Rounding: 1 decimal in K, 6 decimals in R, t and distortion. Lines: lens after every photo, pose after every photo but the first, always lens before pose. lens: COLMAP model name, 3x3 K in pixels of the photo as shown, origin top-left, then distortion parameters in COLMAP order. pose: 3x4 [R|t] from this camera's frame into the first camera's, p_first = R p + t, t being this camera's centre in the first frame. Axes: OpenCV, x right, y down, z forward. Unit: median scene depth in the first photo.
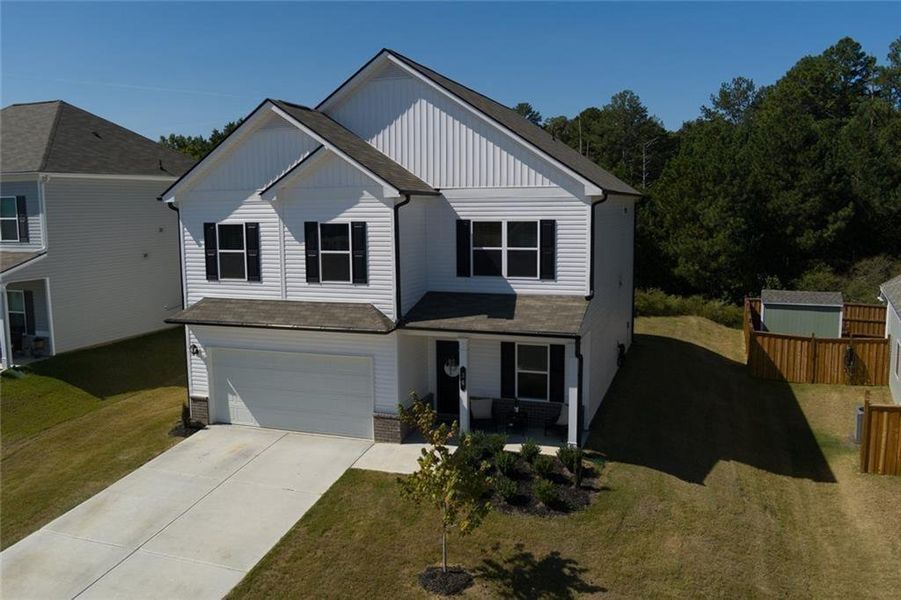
lens RADIAL K [[709.8, 0, 449.5], [0, 709.8, 273.1], [0, 0, 1]] dist [-0.068112, 0.015116]
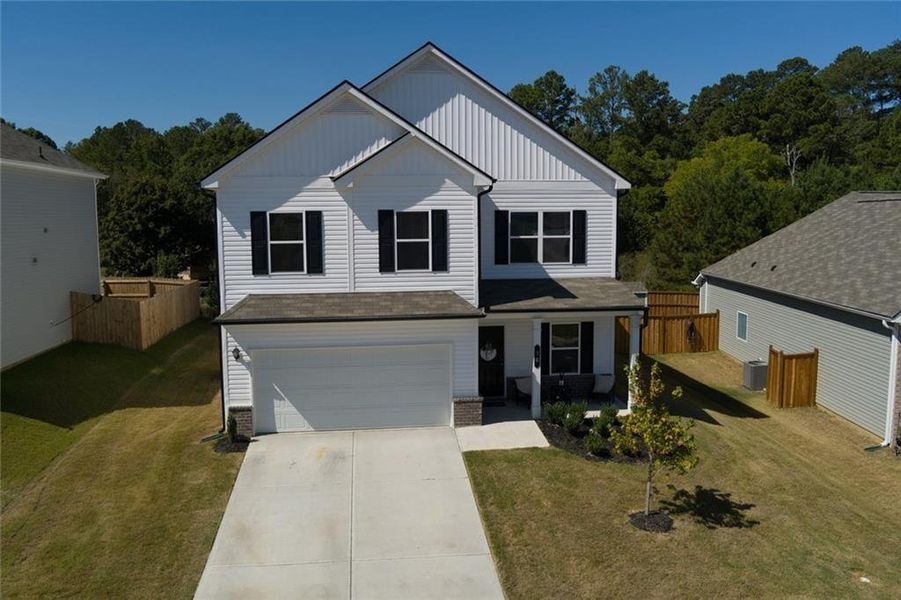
lens RADIAL K [[709.8, 0, 443.6], [0, 709.8, 274.3], [0, 0, 1]] dist [-0.068112, 0.015116]
pose [[0.905092, -0.030543, 0.424118, -0.529025], [0.038597, 0.999201, -0.010409, 0.029033], [-0.423461, 0.025790, 0.905547, 0.080643]]
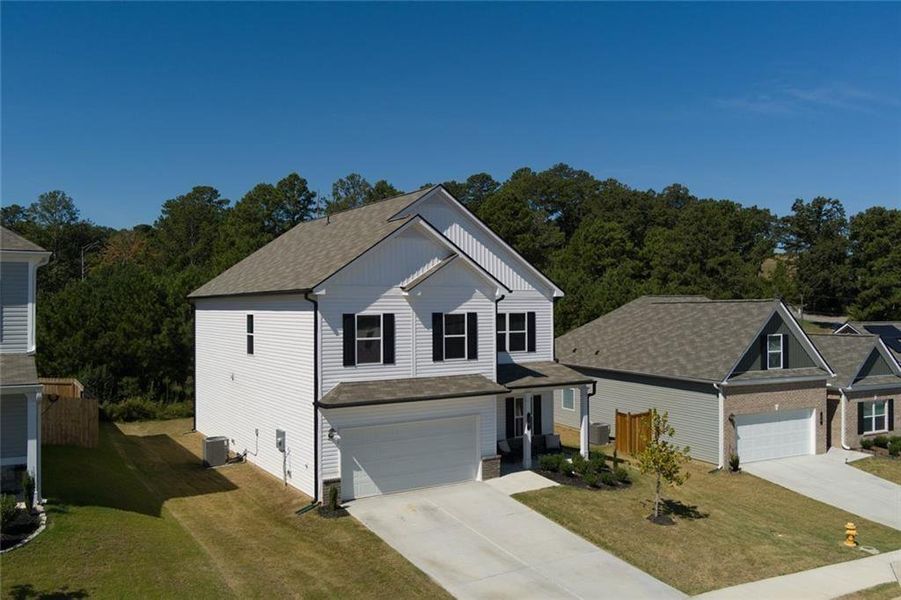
lens RADIAL K [[709.8, 0, 429.1], [0, 709.8, 279.9], [0, 0, 1]] dist [-0.068112, 0.015116]
pose [[0.648794, 0.037361, 0.760046, -1.144785], [0.070730, 0.991509, -0.109116, 0.006495], [-0.757670, 0.124552, 0.640643, 0.187755]]
